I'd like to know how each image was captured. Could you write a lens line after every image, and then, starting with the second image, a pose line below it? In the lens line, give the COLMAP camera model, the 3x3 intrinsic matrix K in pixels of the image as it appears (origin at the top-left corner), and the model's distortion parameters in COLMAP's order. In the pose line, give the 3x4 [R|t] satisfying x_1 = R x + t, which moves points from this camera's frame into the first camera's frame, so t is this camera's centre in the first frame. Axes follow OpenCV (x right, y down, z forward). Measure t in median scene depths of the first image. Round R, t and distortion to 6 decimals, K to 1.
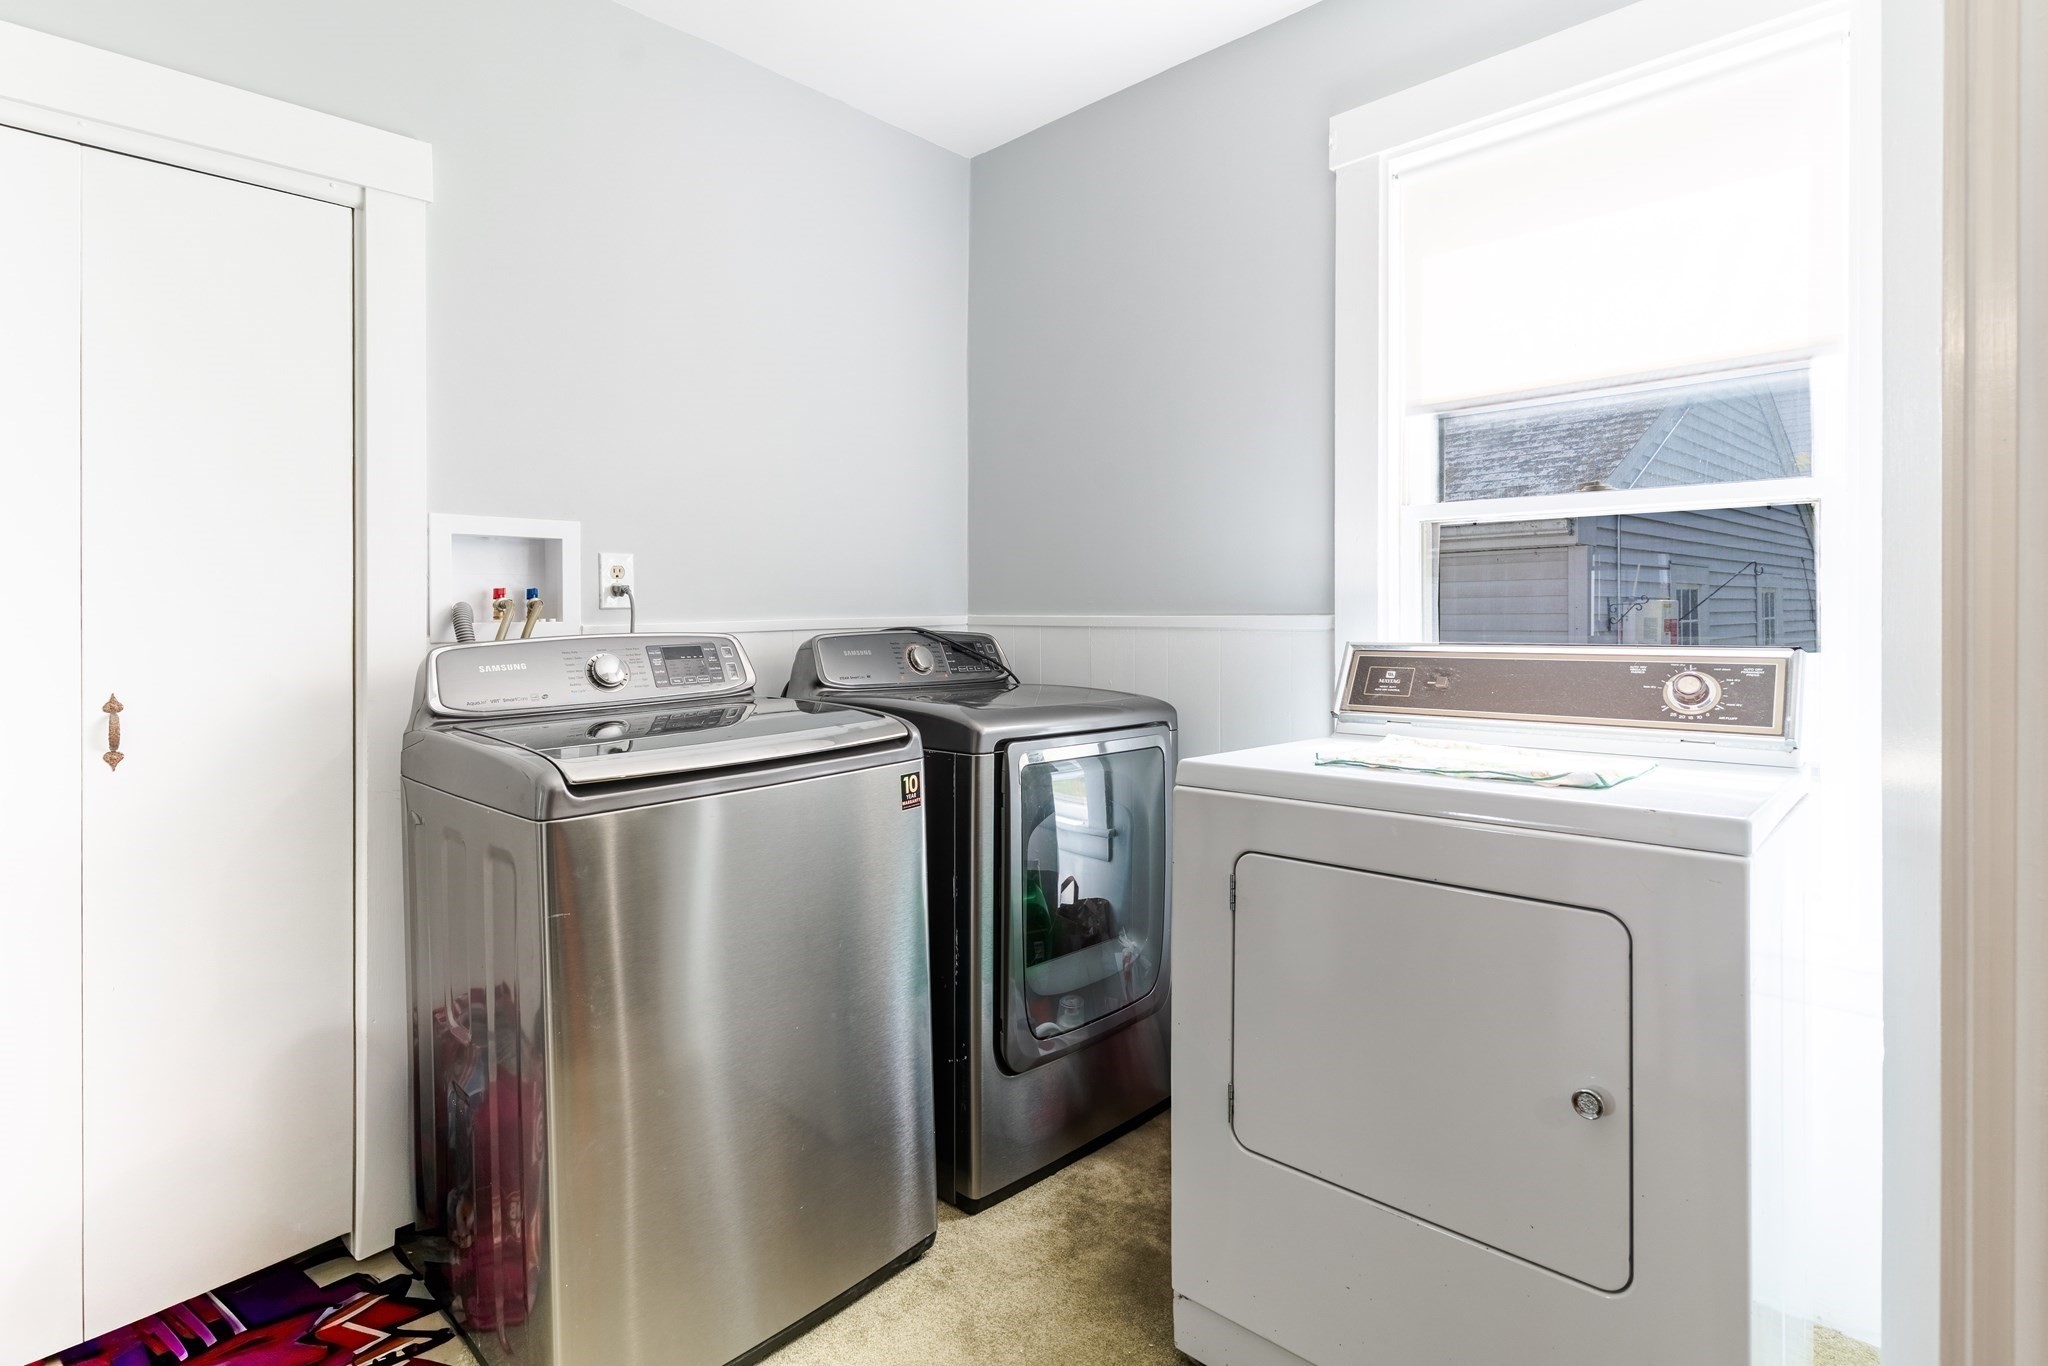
lens RADIAL K [[1019.1, 0, 1020.4], [0, 1019.1, 619.9], [0, 0, 1]] dist [-0.001017, -0.000254]
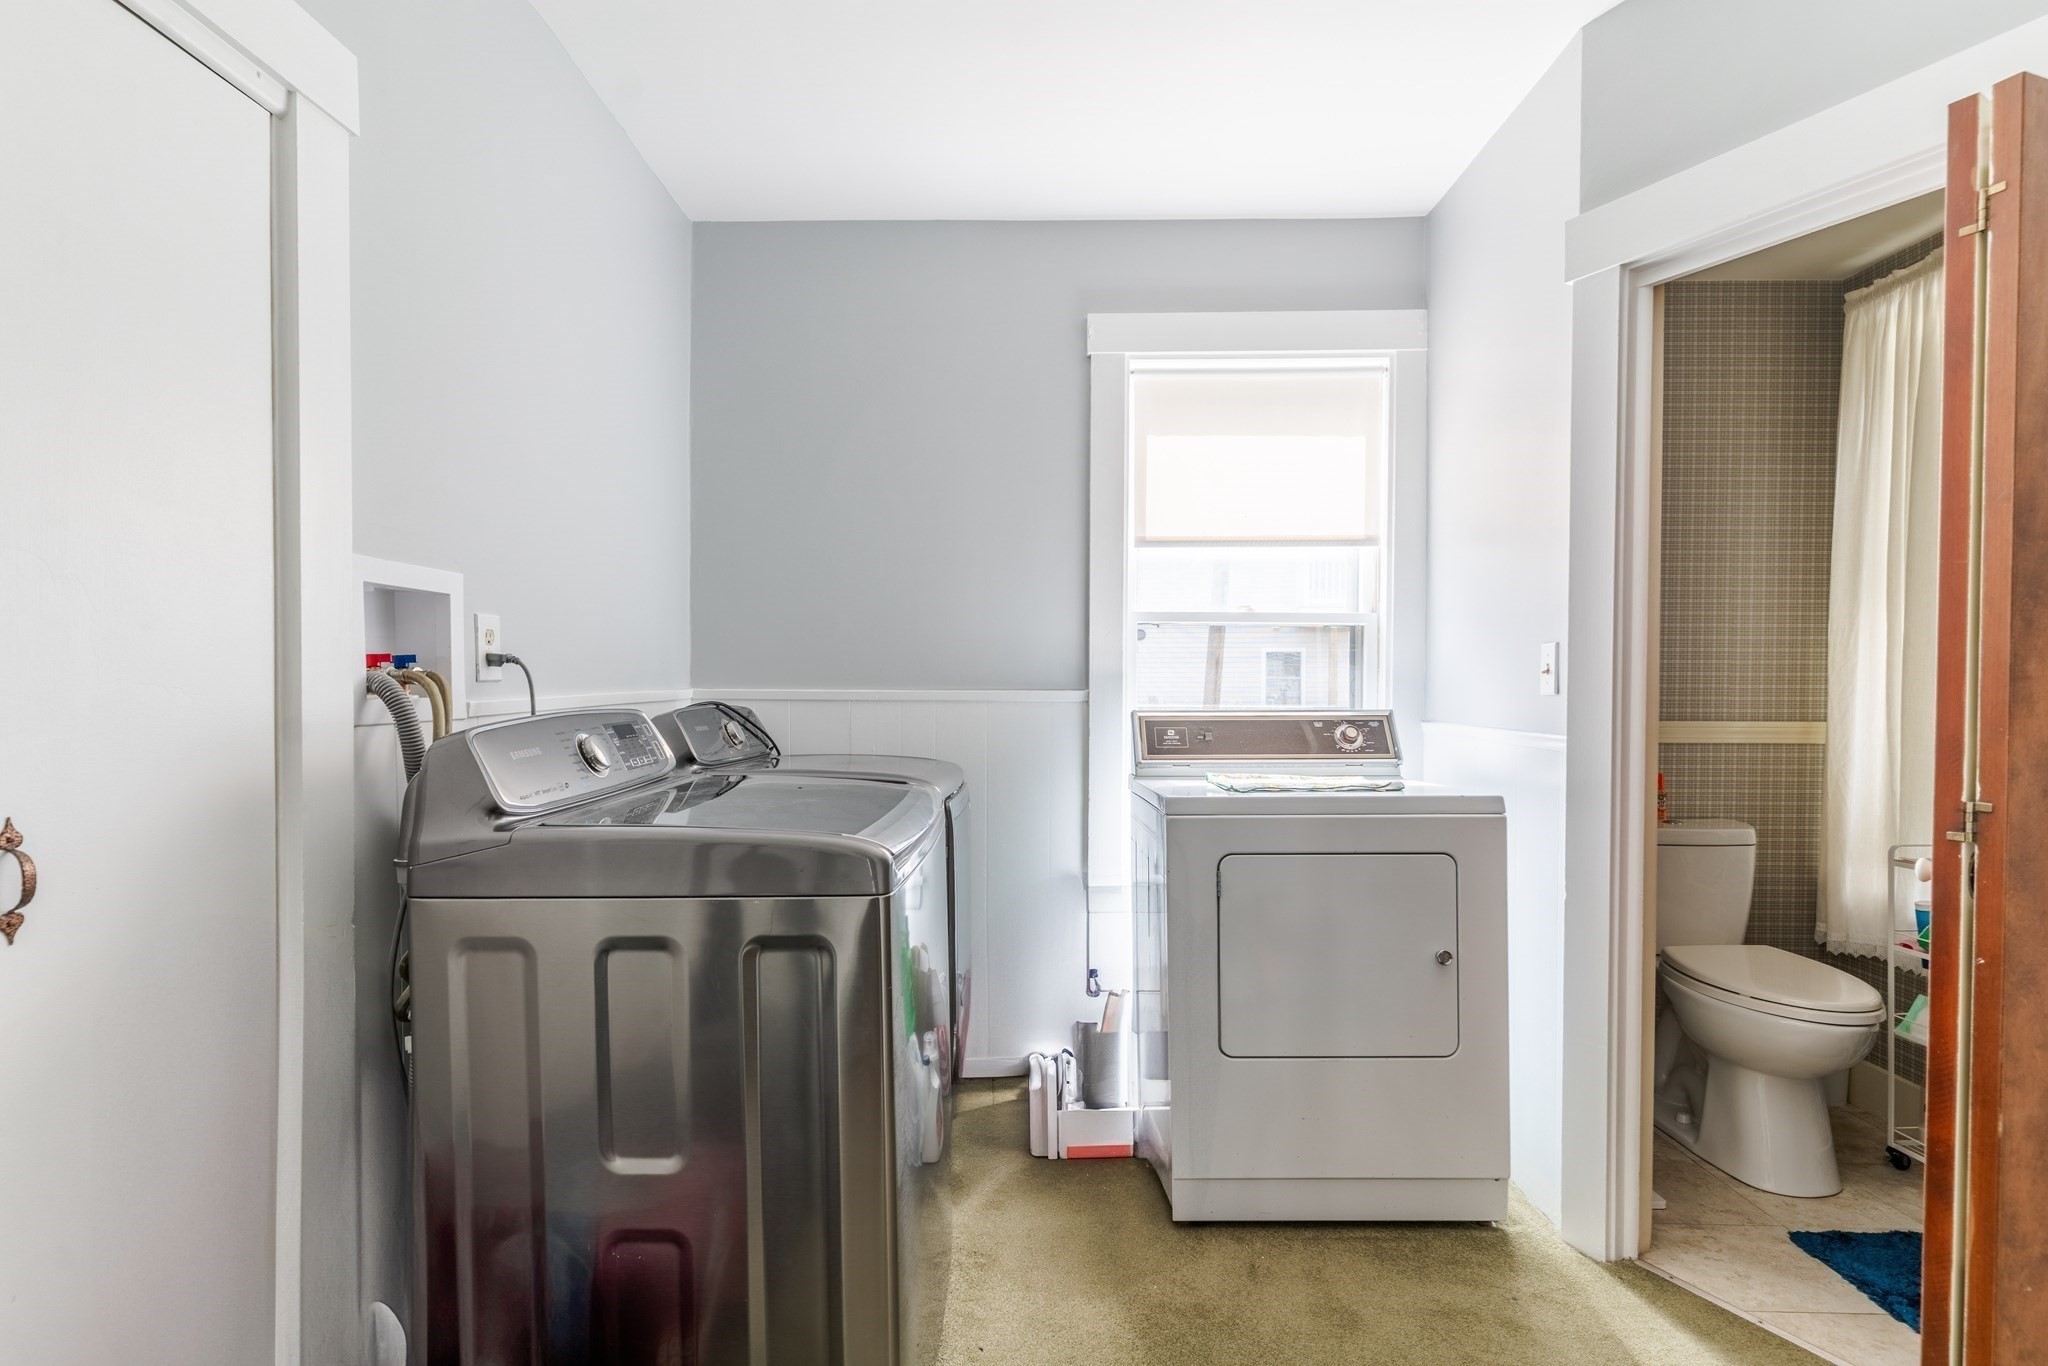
lens RADIAL K [[996.8, 0, 1022.2], [0, 996.8, 706.3], [0, 0, 1]] dist [-0.000525, 0.000009]
pose [[0.725168, -0.008815, 0.688516, -0.739208], [-0.000249, 0.999915, 0.013064, -0.001350], [-0.688572, -0.009645, 0.725104, 0.133192]]
